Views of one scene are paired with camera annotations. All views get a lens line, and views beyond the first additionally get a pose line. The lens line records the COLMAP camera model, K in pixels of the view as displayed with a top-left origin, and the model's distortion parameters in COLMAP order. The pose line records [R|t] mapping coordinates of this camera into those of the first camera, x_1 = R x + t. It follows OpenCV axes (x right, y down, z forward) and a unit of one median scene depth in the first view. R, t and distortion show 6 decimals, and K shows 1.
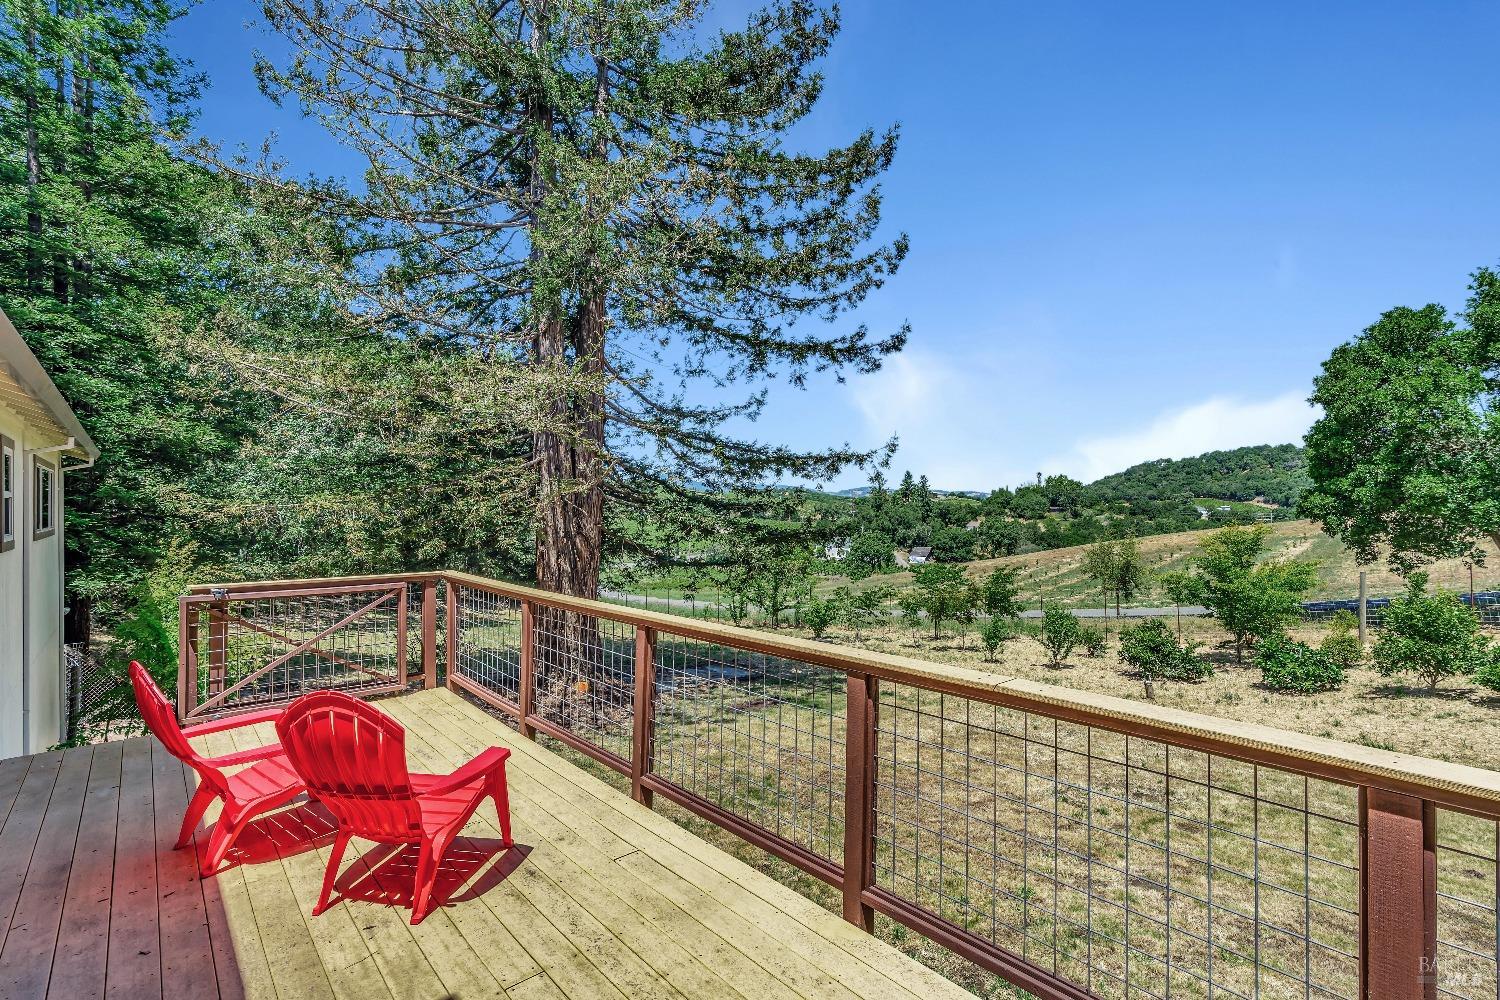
lens RADIAL K [[678.2, 0, 755.1], [0, 678.2, 503.8], [0, 0, 1]] dist [-0.006344, 0.000399]
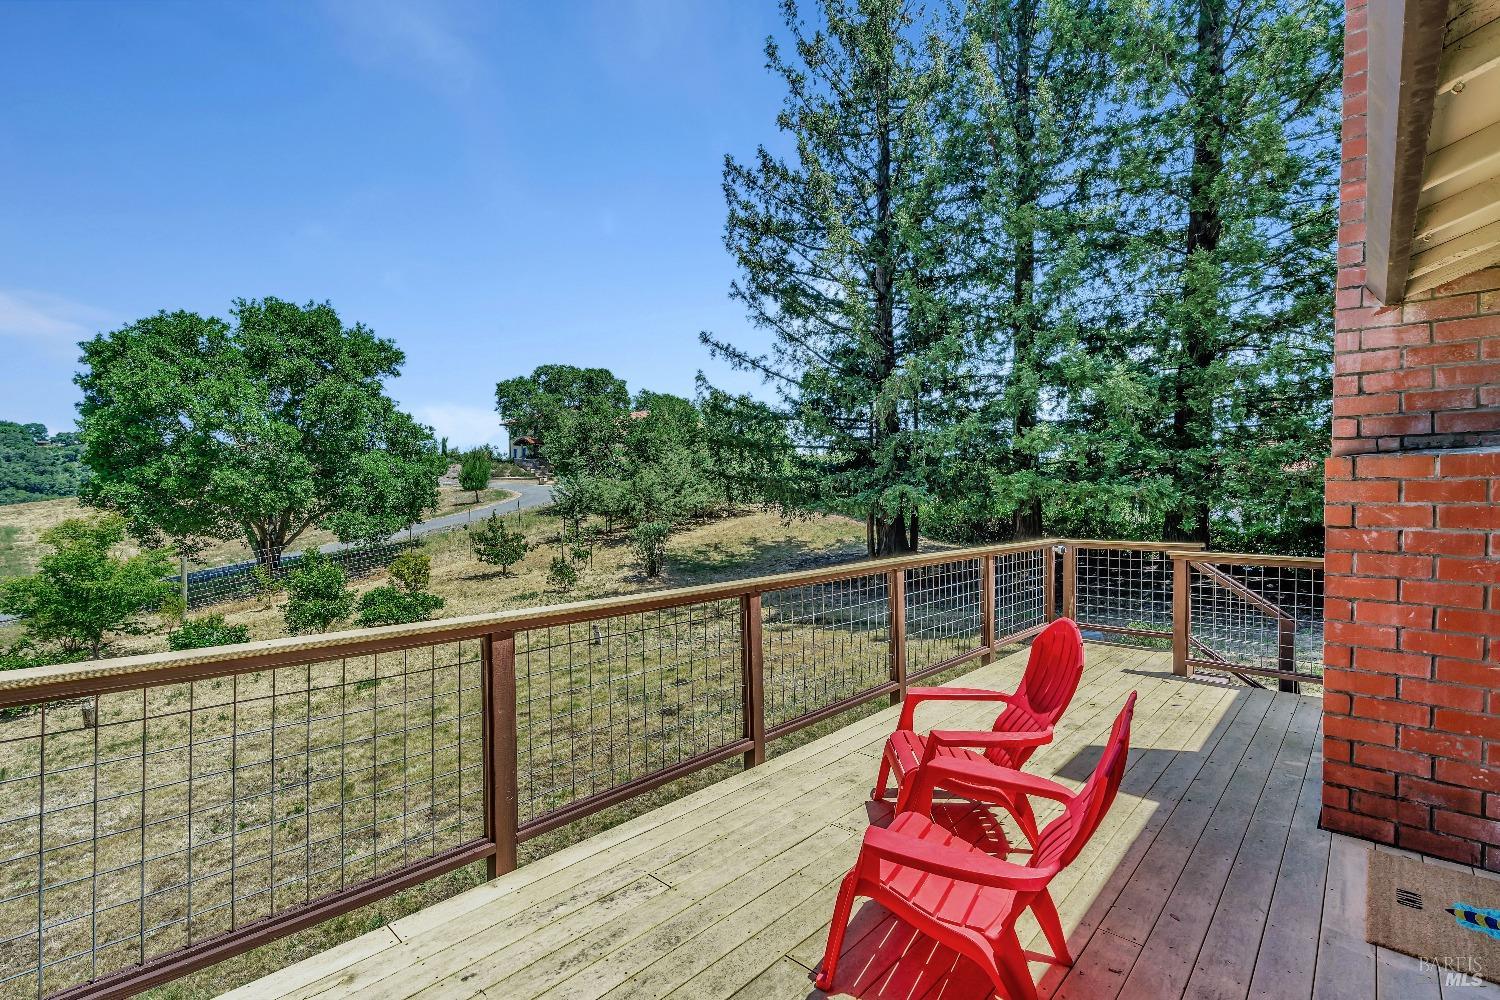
lens RADIAL K [[678.2, 0, 748.4], [0, 678.2, 501.9], [0, 0, 1]] dist [-0.006344, 0.000399]
pose [[-0.082872, 0.000535, 0.996560, -0.221415], [-0.007738, 0.999969, -0.001180, 0.008413], [-0.996530, -0.007809, -0.082866, 0.205758]]
